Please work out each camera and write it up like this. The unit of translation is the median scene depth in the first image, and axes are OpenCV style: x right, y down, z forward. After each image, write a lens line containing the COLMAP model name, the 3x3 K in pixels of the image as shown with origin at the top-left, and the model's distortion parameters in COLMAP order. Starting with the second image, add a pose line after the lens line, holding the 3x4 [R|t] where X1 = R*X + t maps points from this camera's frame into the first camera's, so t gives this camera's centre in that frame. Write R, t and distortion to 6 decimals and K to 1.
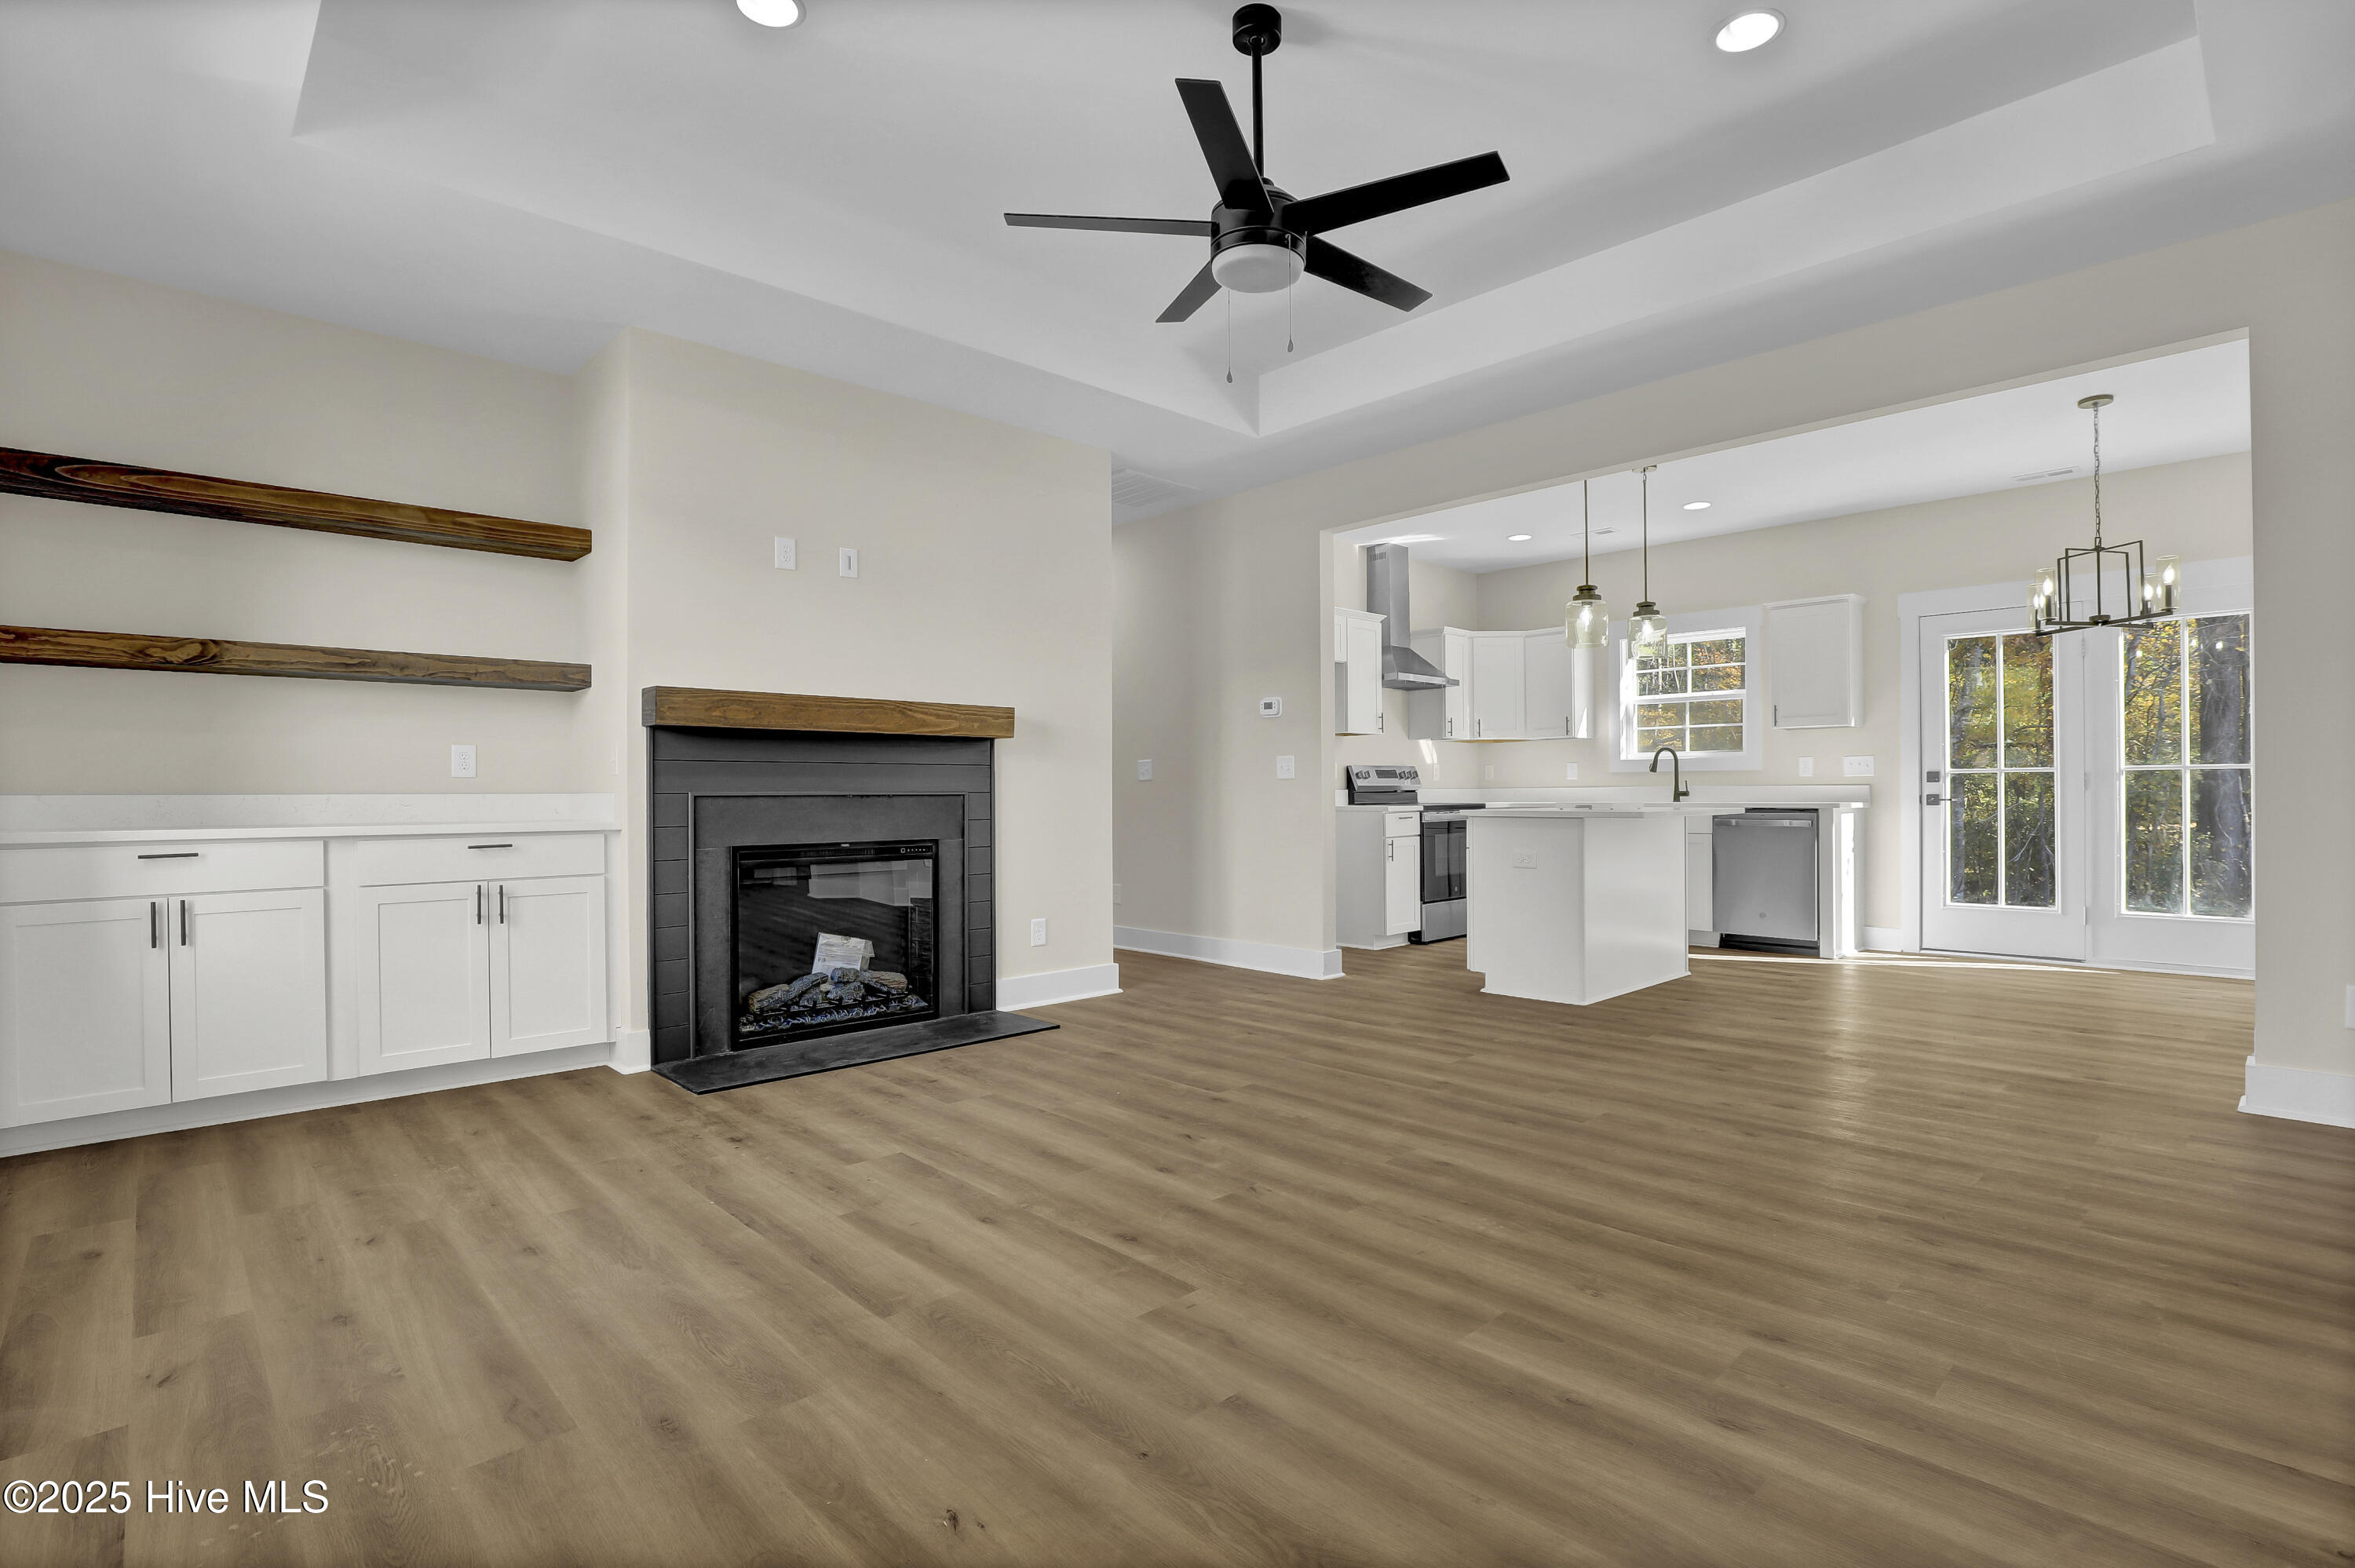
lens RADIAL K [[1100.5, 0, 1192.7], [0, 1100.5, 789.3], [0, 0, 1]] dist [-0.016798, 0.000462]
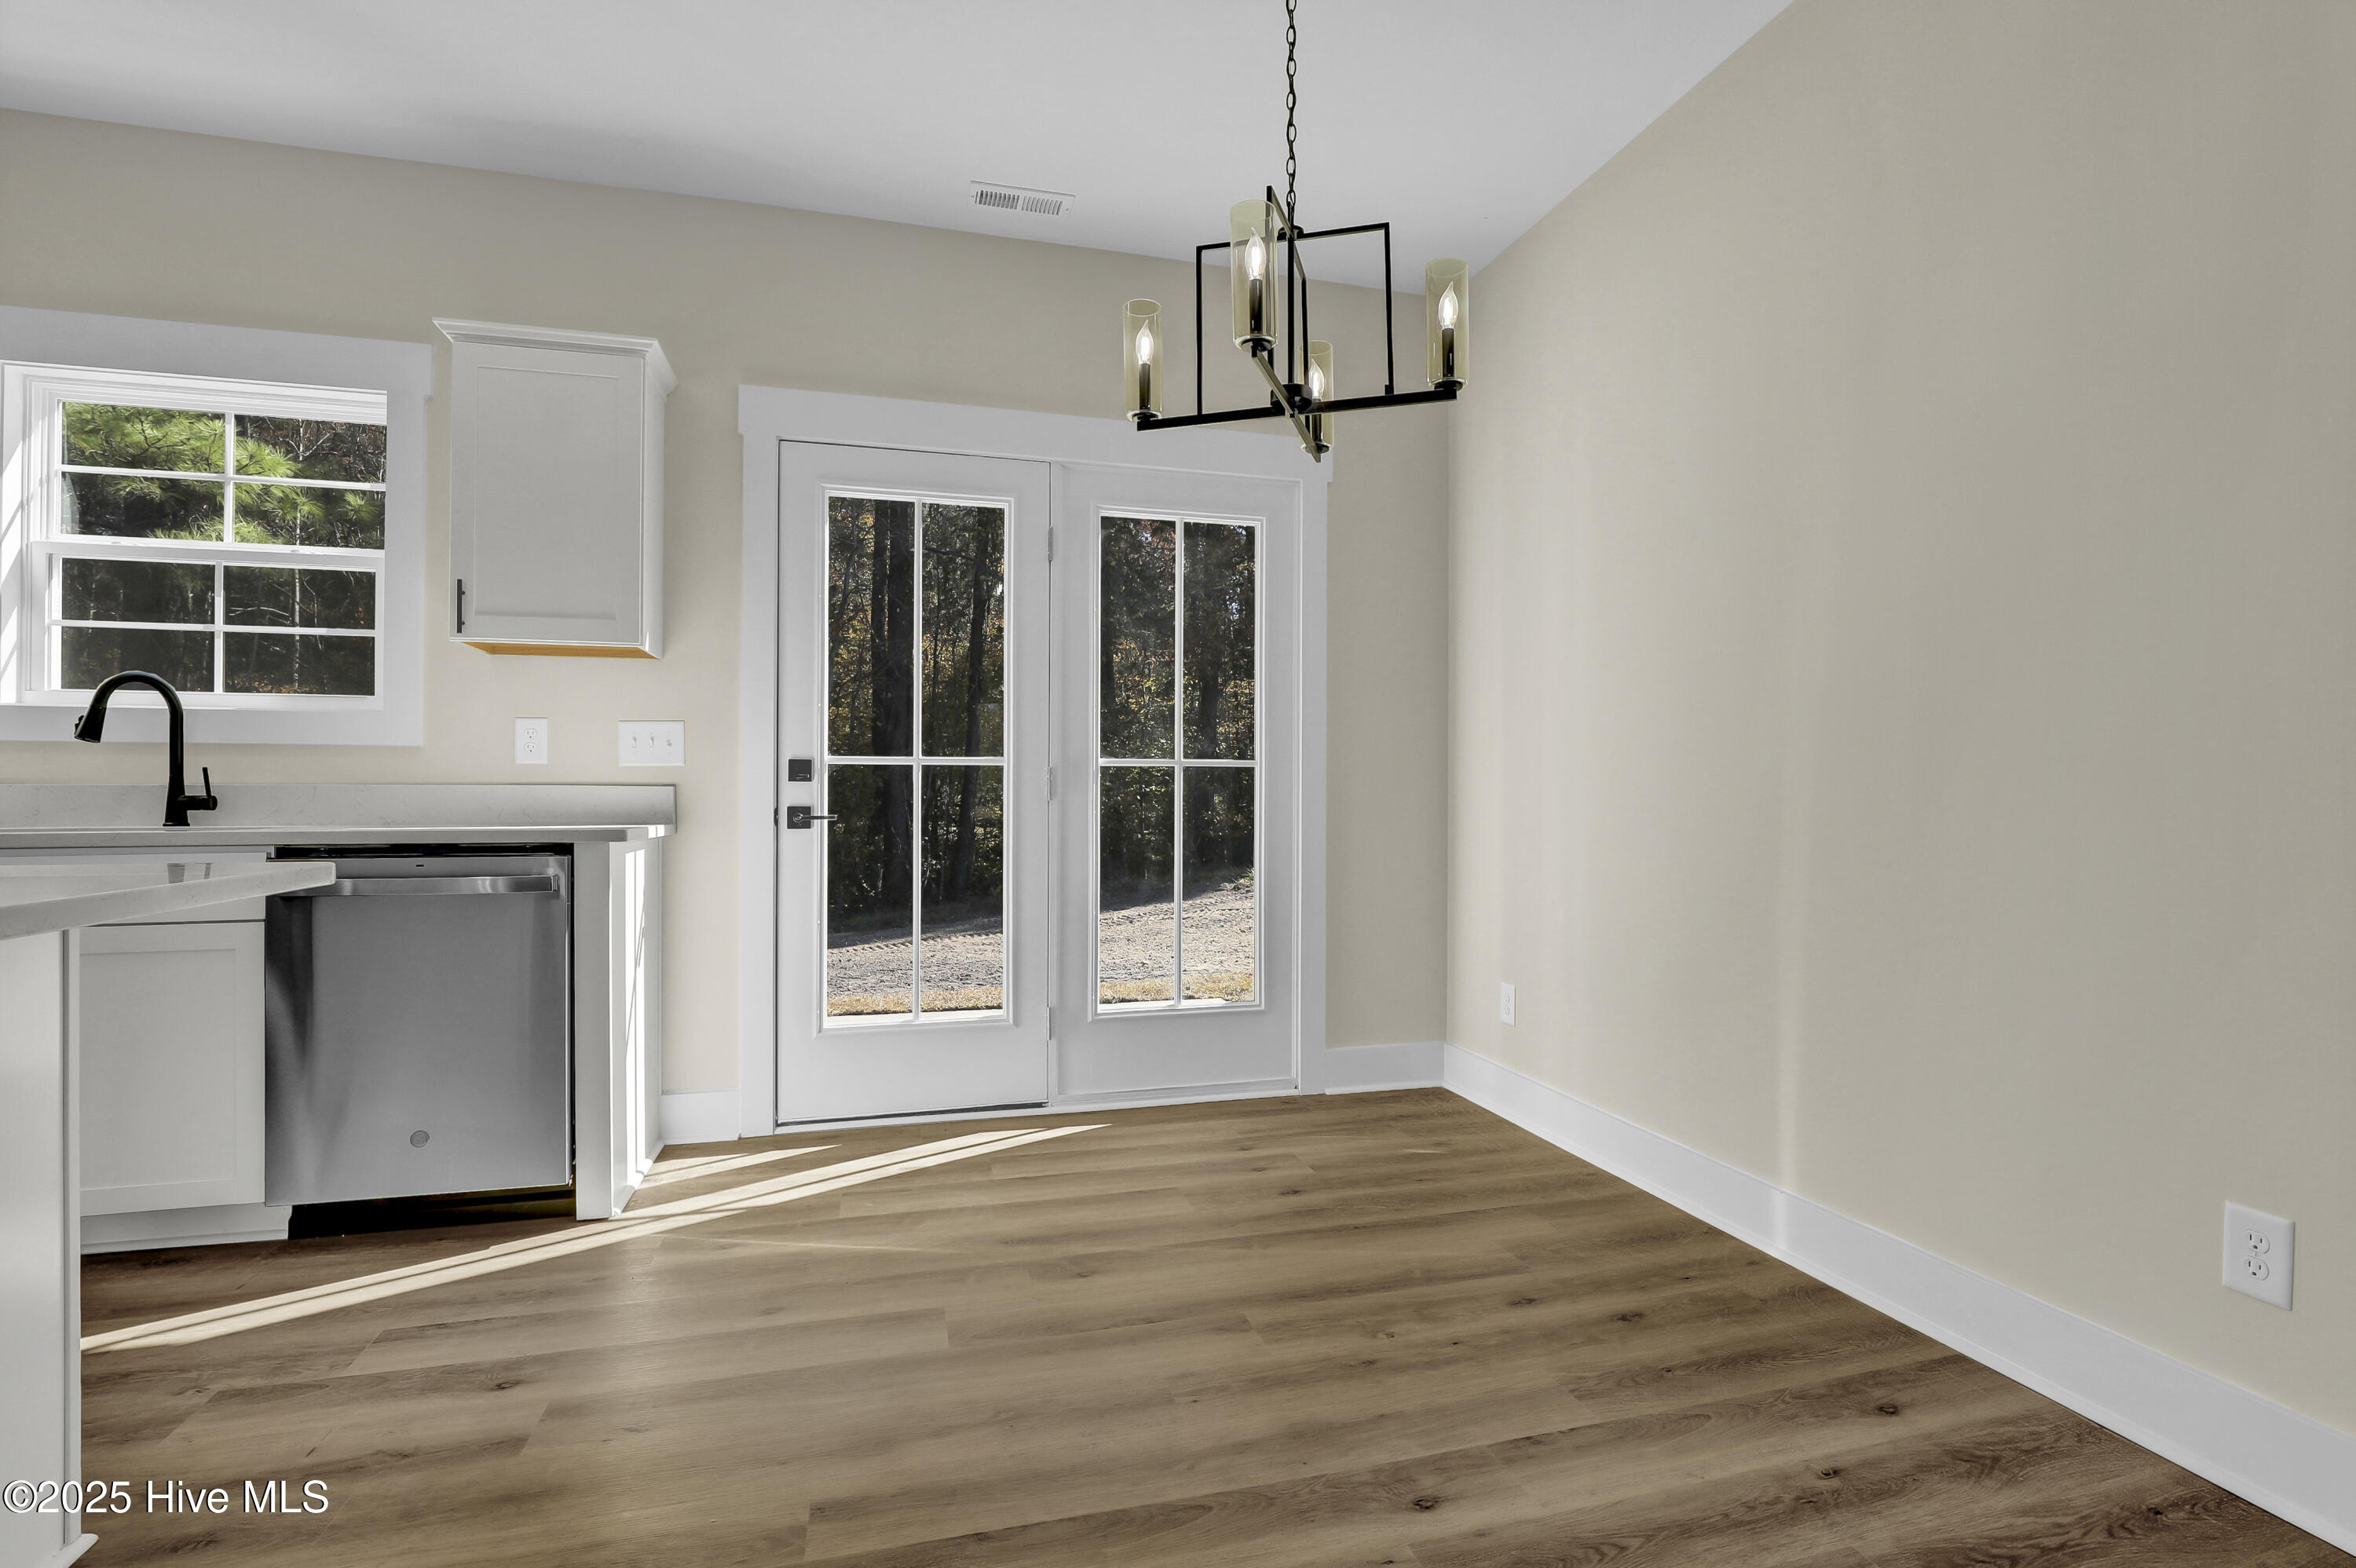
lens RADIAL K [[1101.0, 0, 1186.4], [0, 1101.0, 788.4], [0, 0, 1]] dist [-0.016798, 0.000462]
pose [[0.468359, 0.009978, 0.883482, 0.322049], [-0.007480, 0.999945, -0.007328, -0.001169], [-0.883507, -0.003176, 0.468407, 0.612876]]
